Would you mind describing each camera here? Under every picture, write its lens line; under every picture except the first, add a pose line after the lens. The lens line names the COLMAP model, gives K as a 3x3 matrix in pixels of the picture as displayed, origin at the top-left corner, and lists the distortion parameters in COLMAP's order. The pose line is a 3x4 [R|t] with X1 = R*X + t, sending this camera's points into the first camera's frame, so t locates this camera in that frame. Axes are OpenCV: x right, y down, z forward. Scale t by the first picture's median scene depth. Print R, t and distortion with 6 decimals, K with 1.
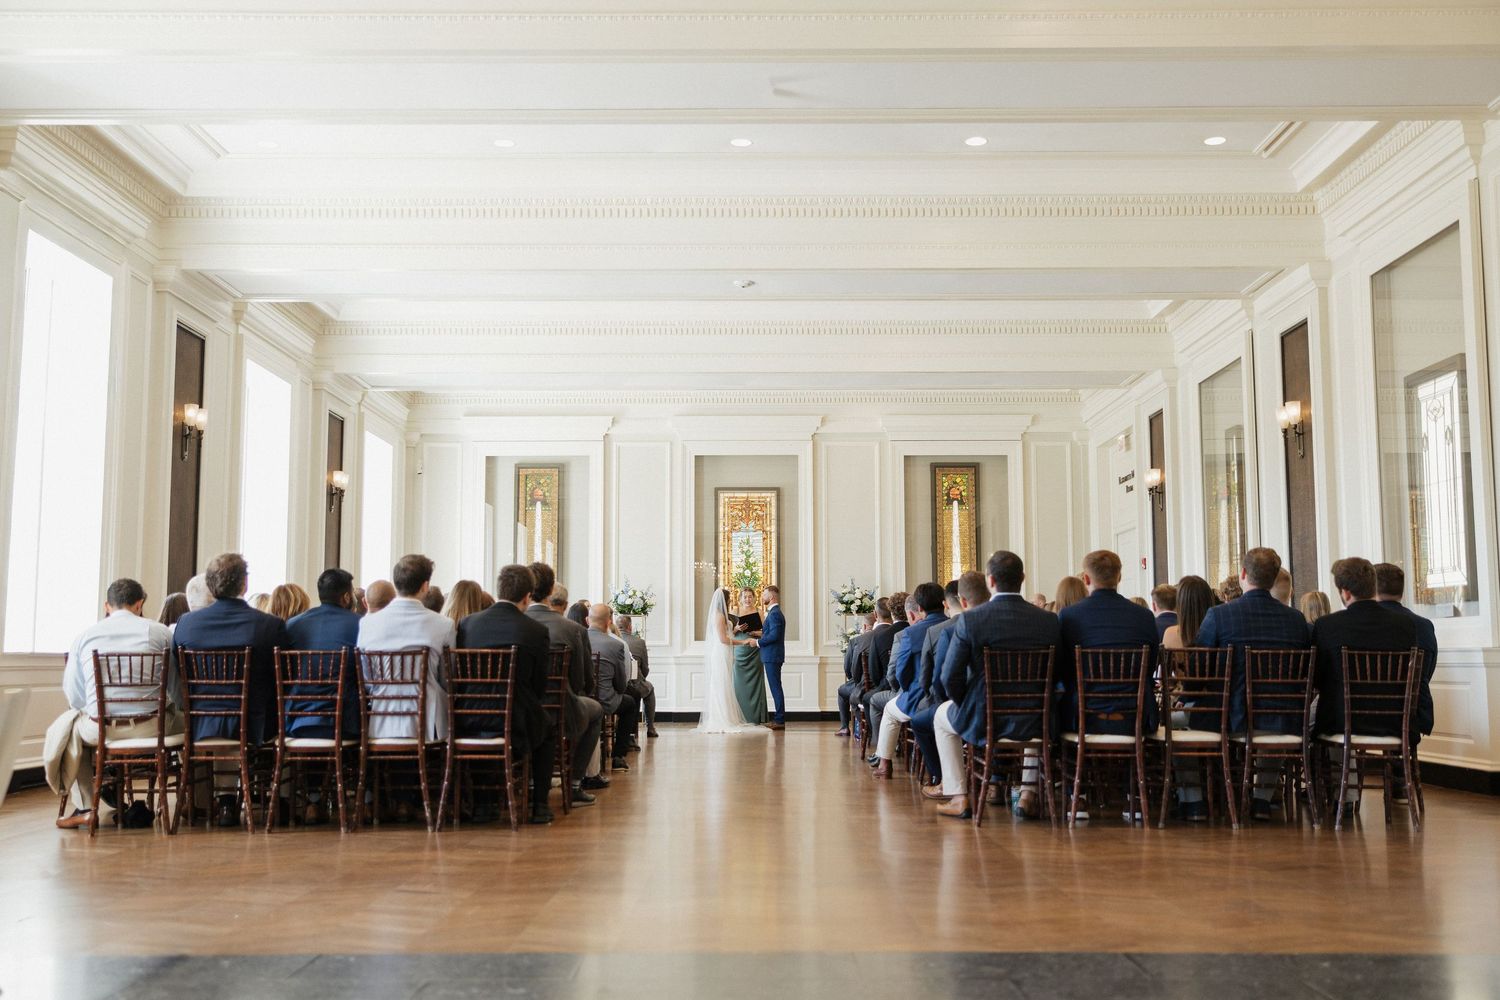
lens RADIAL K [[1497.7, 0, 750.0], [0, 1497.7, 500.0], [0, 0, 1]] dist [0.005566, 0.005852]
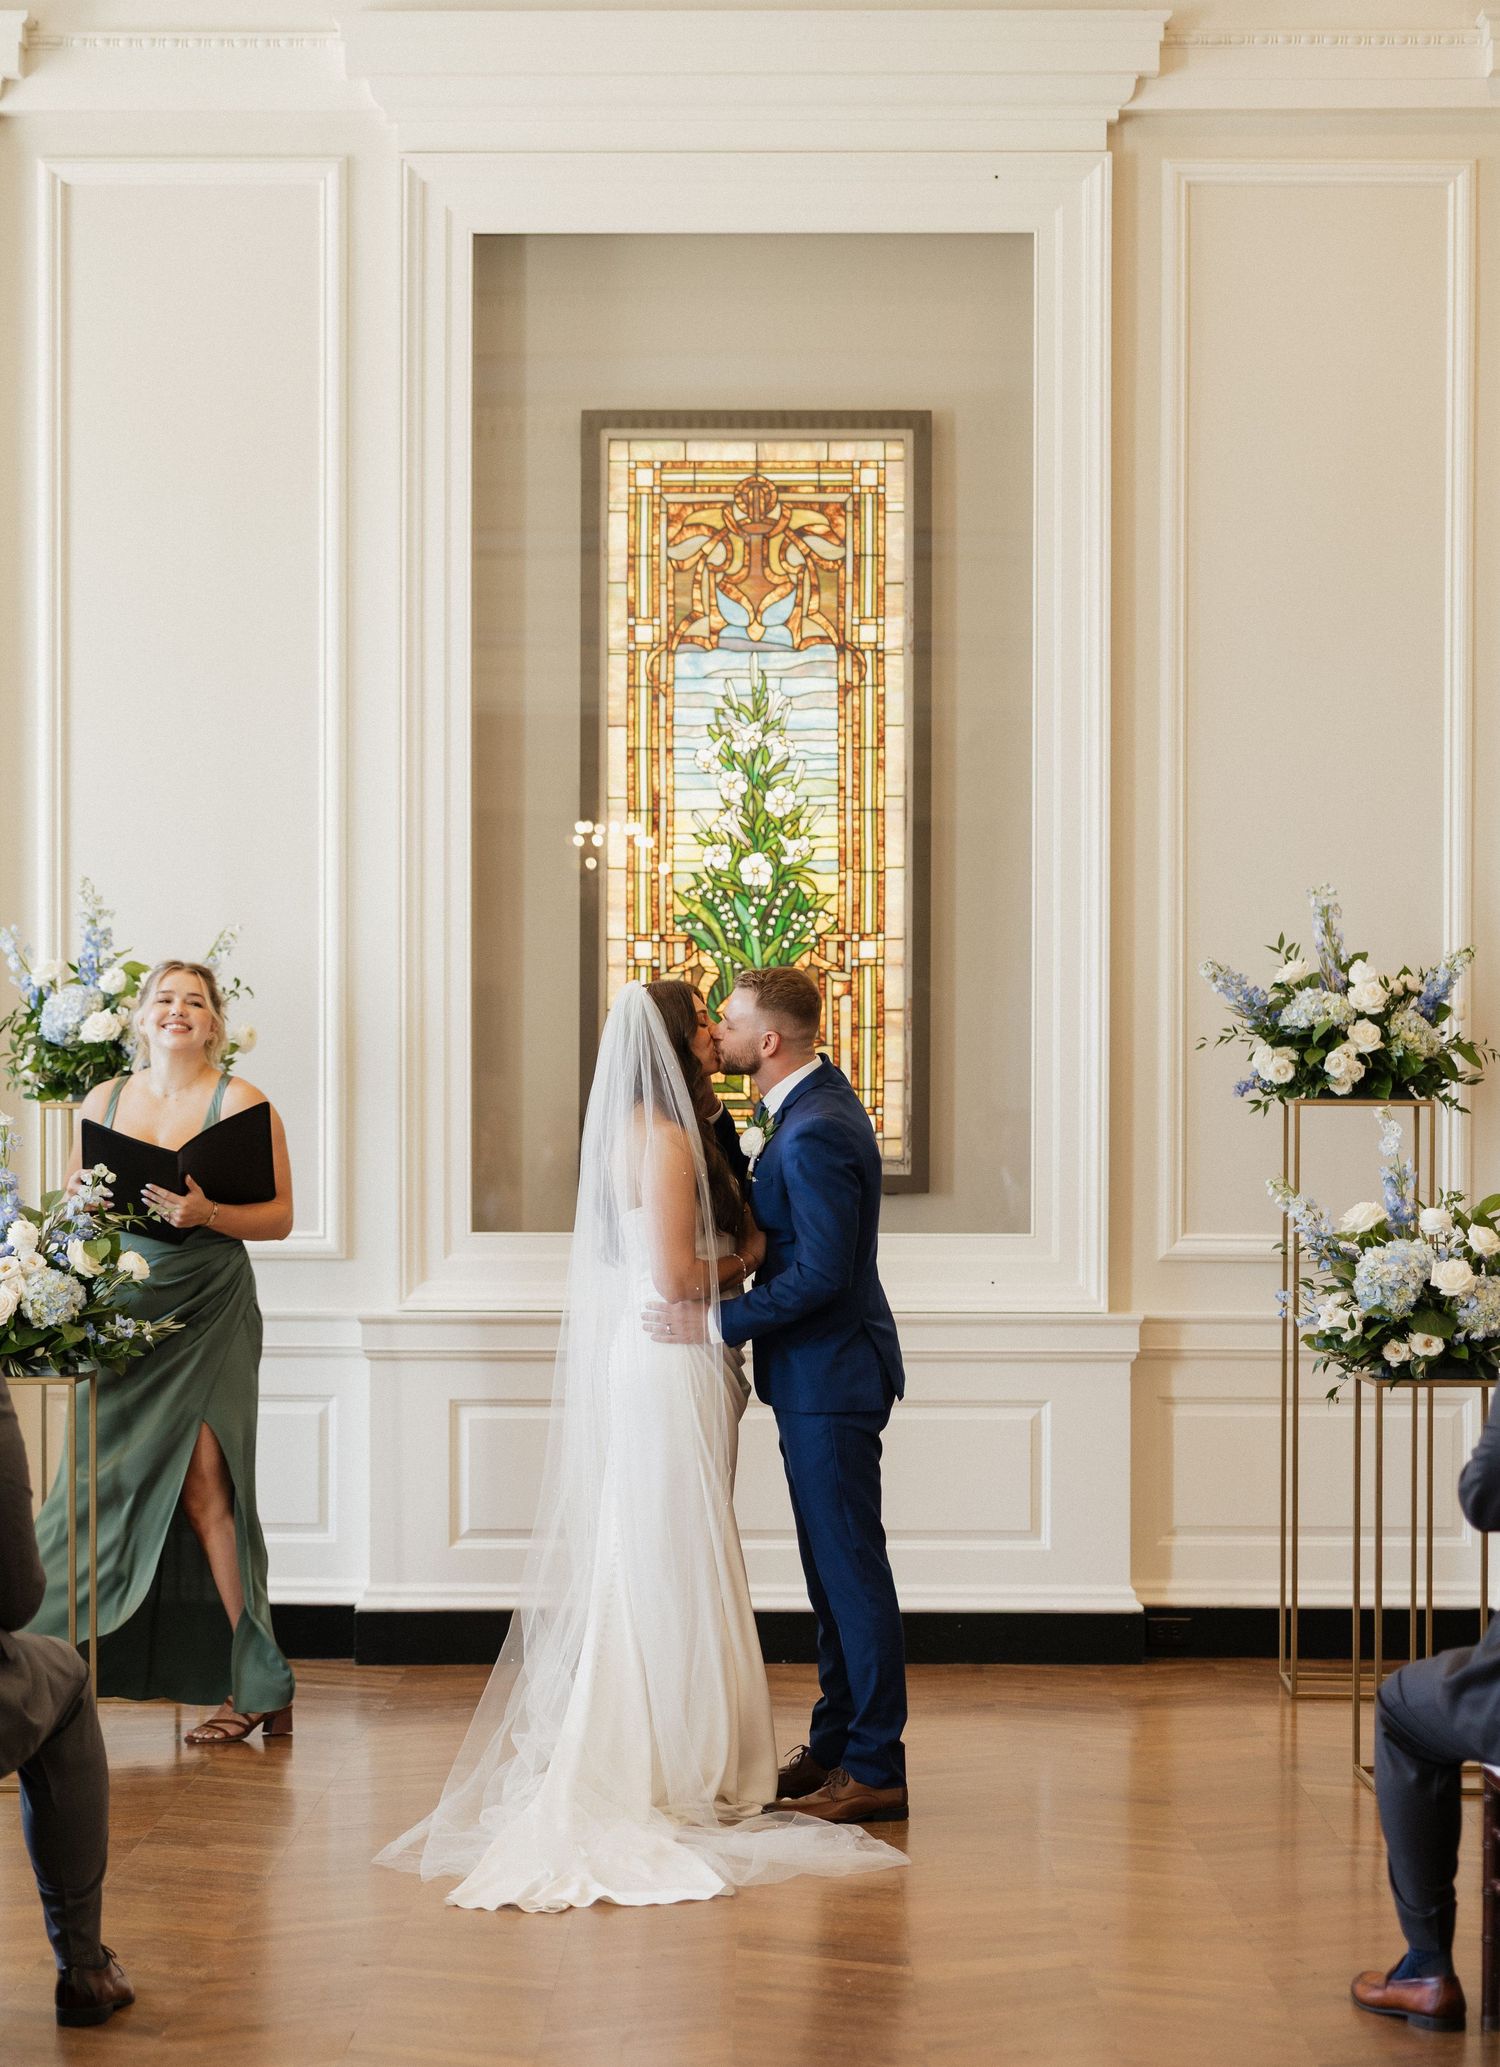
lens RADIAL K [[3755.3, 0, 750.0], [0, 3755.3, 1033.5], [0, 0, 1]] dist [0.097736, 0.081682]
pose [[0.999980, 0.004358, -0.004540, -0.000238], [-0.003890, 0.995146, 0.098337, 0.035127], [0.004946, -0.098317, 0.995143, 0.819135]]
